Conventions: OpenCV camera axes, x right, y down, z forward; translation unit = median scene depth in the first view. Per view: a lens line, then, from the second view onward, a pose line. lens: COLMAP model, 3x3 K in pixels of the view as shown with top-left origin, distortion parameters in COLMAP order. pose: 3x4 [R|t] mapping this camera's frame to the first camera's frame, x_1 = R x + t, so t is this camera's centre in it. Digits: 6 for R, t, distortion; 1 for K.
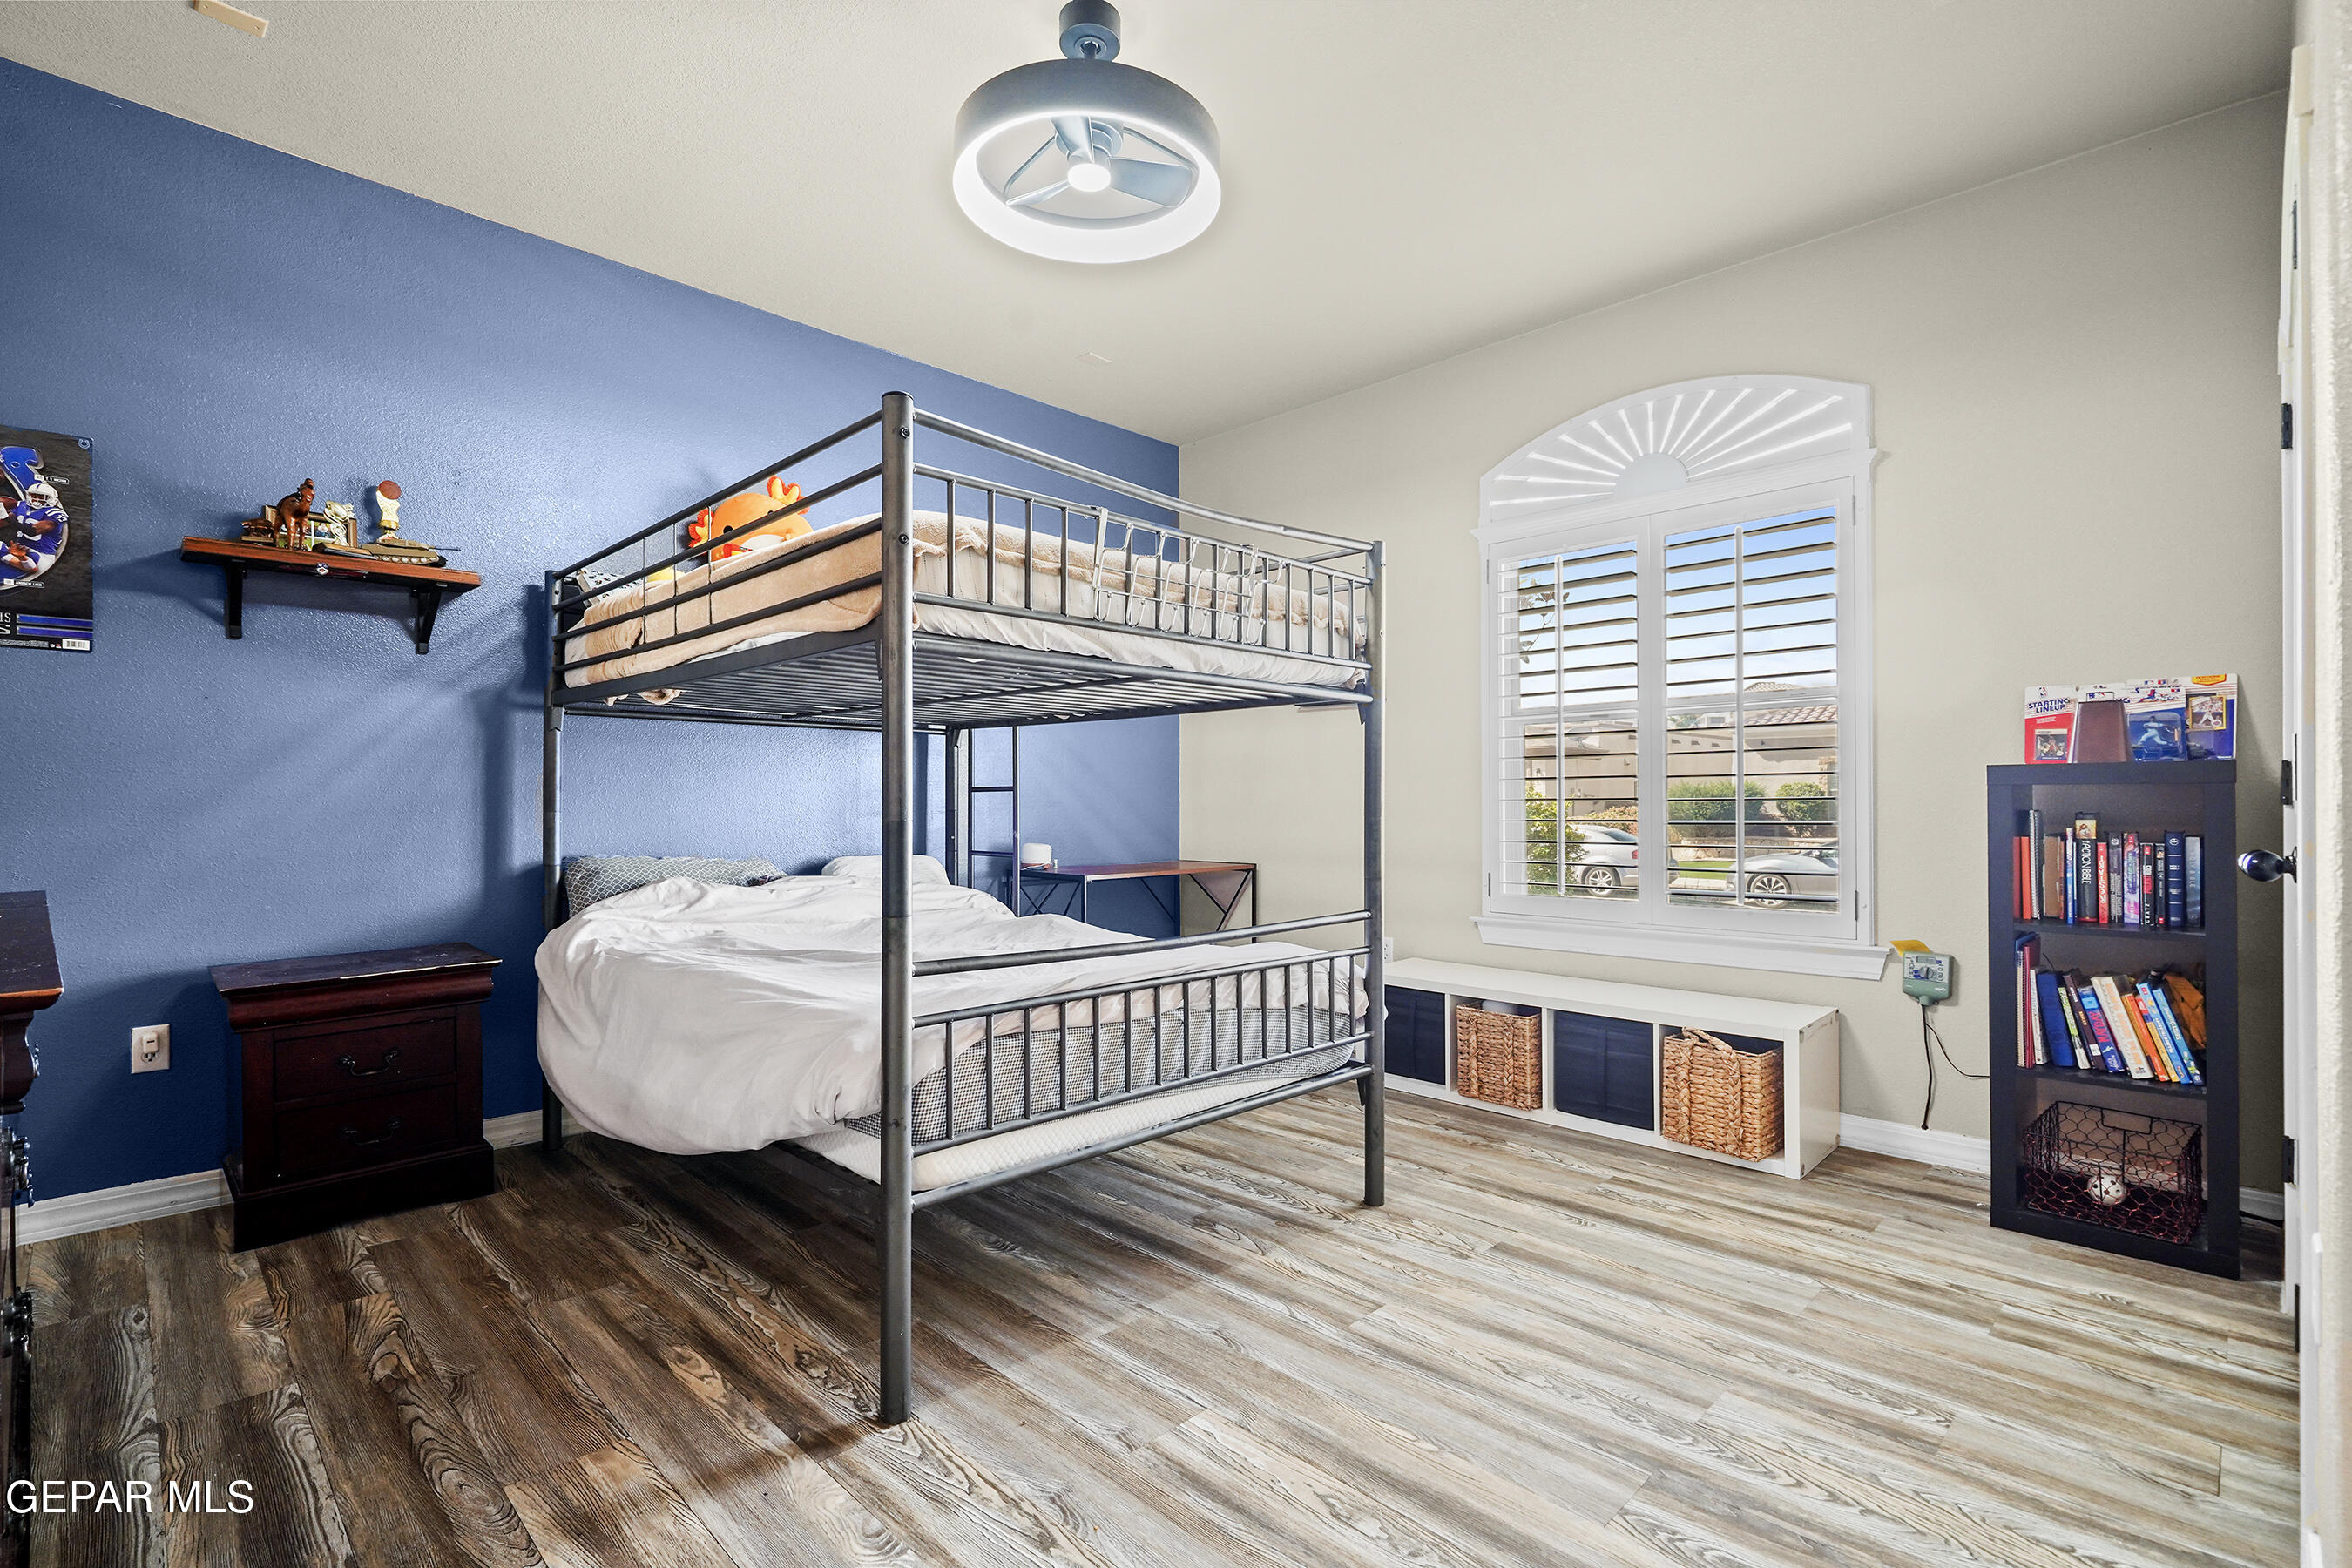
lens RADIAL K [[1081.0, 0, 1187.9], [0, 1081.0, 780.4], [0, 0, 1]] dist [-0.005204, 0.002730]
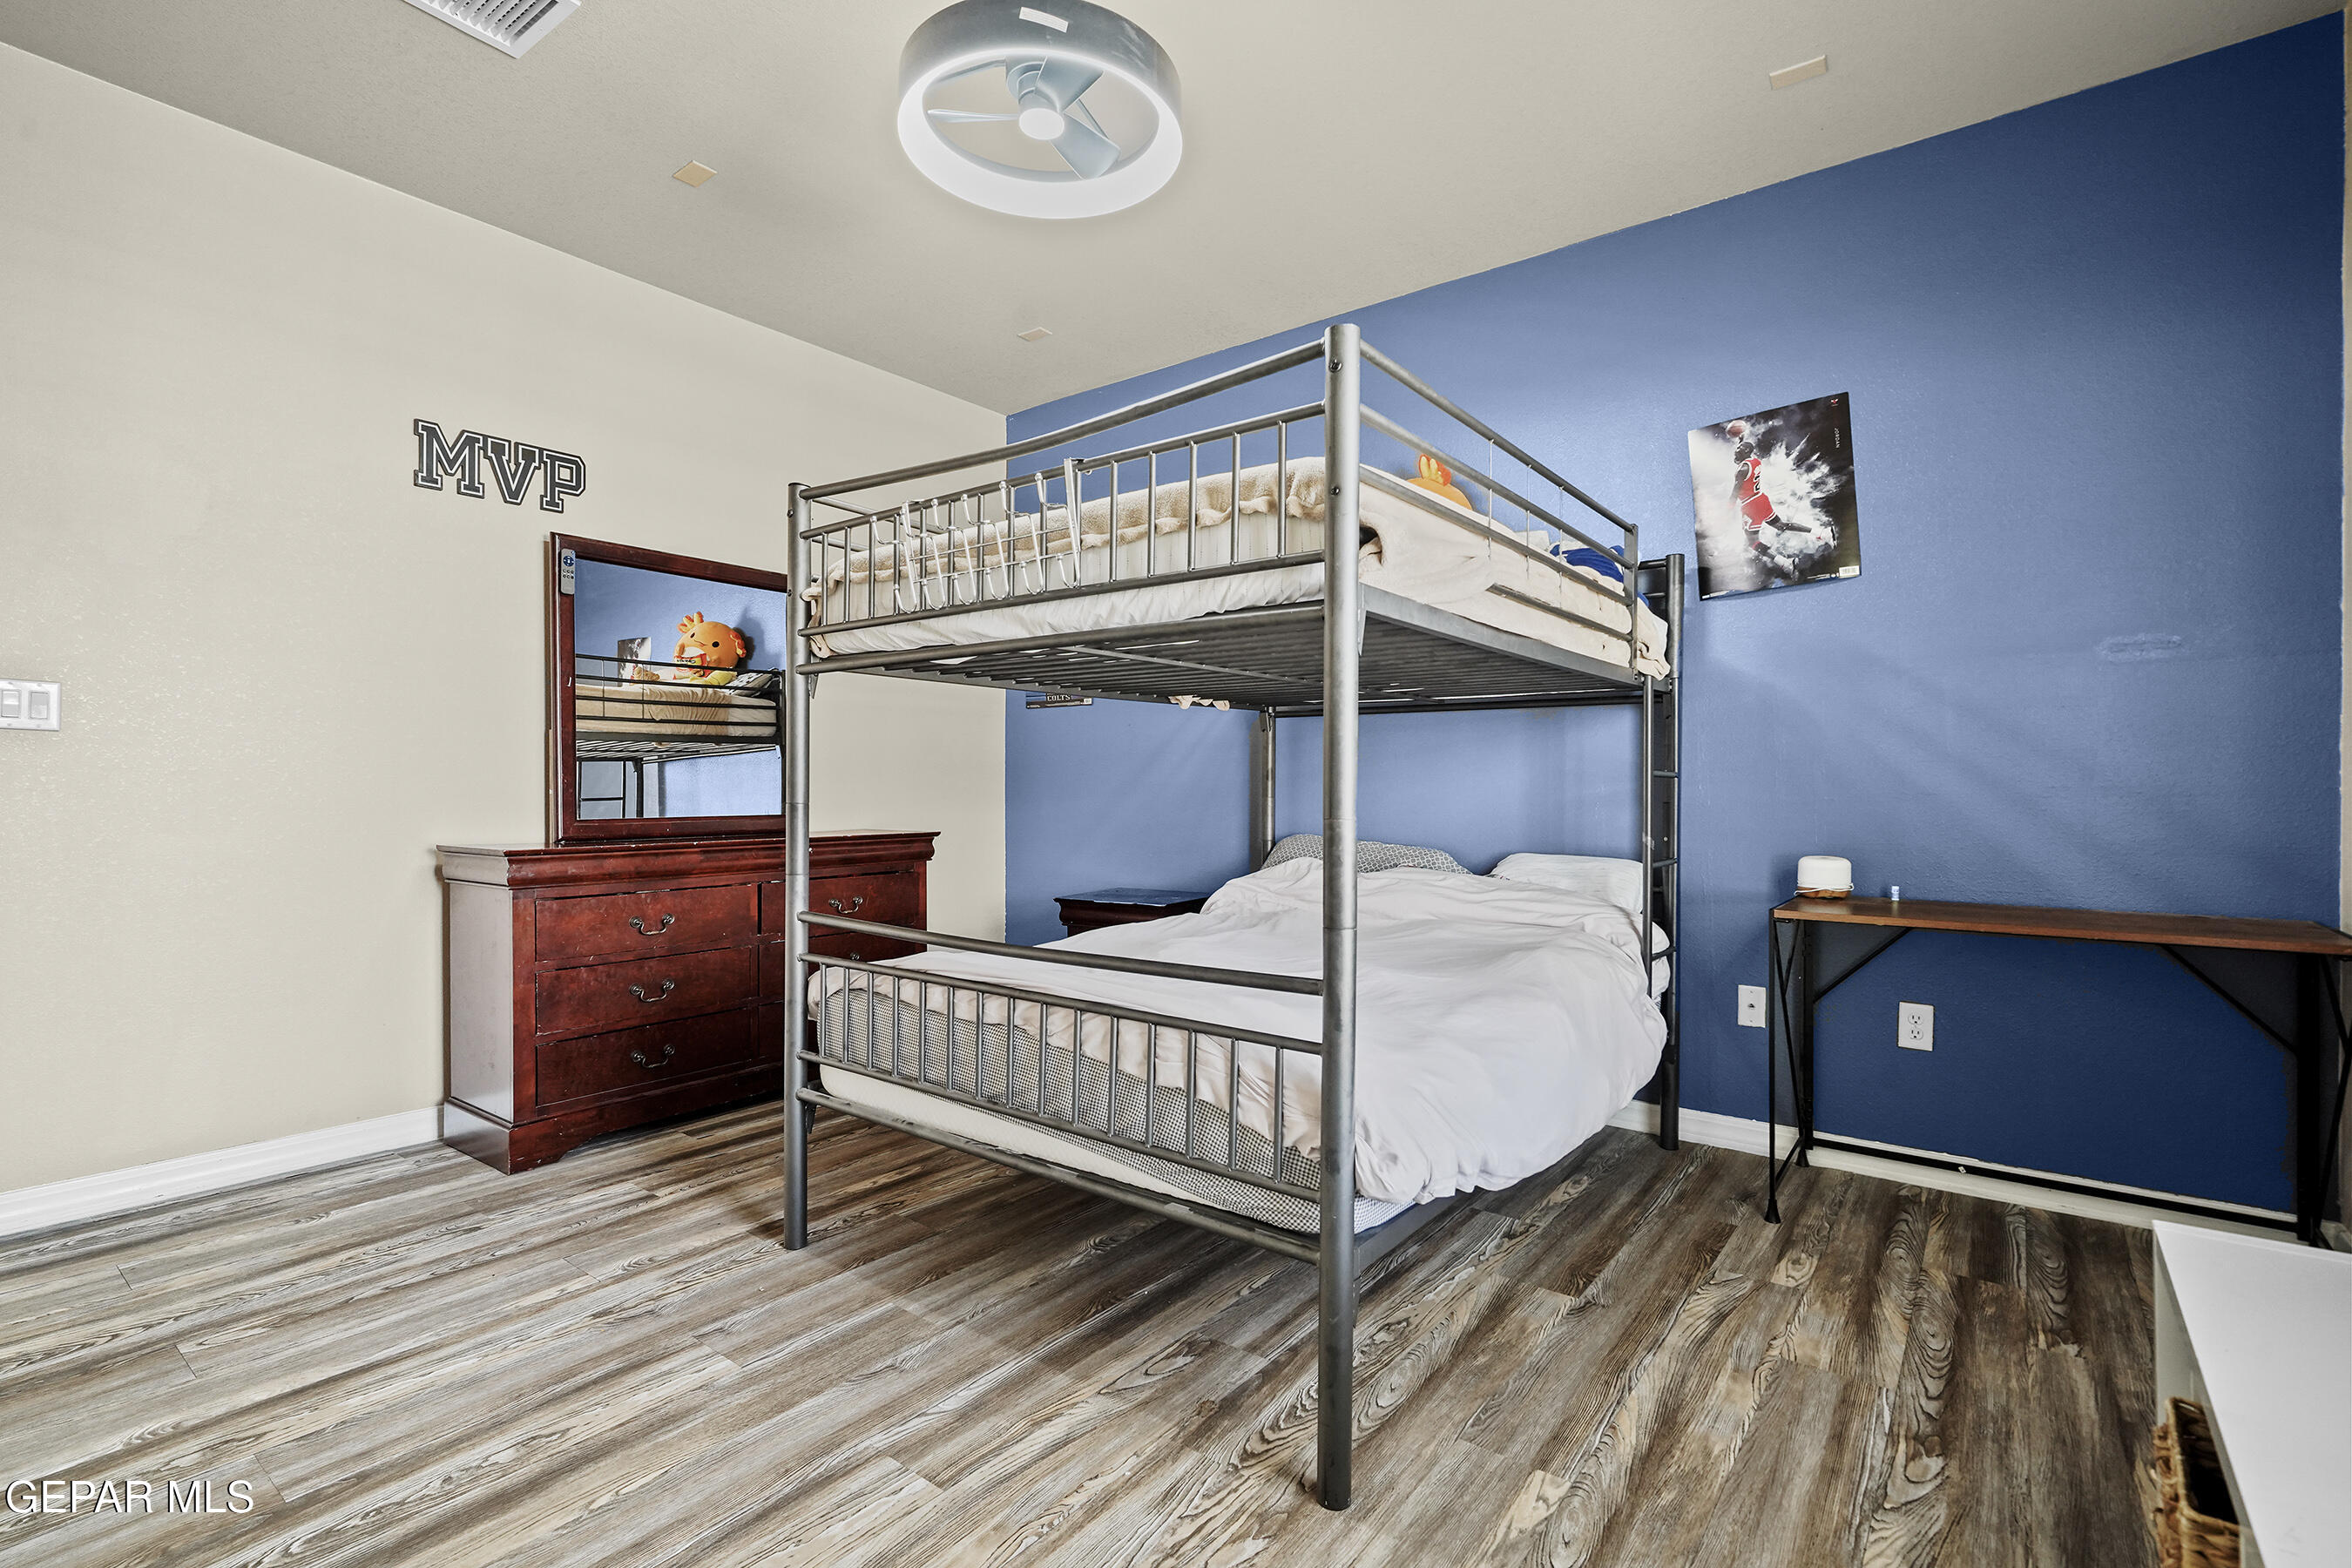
lens RADIAL K [[1081.0, 0, 1184.8], [0, 1081.0, 797.3], [0, 0, 1]] dist [-0.005204, 0.002730]
pose [[0.119372, -0.002024, -0.992848, 0.908180], [0.004384, 0.999989, -0.001512, 0.031316], [0.992840, -0.004172, 0.119380, 1.075452]]
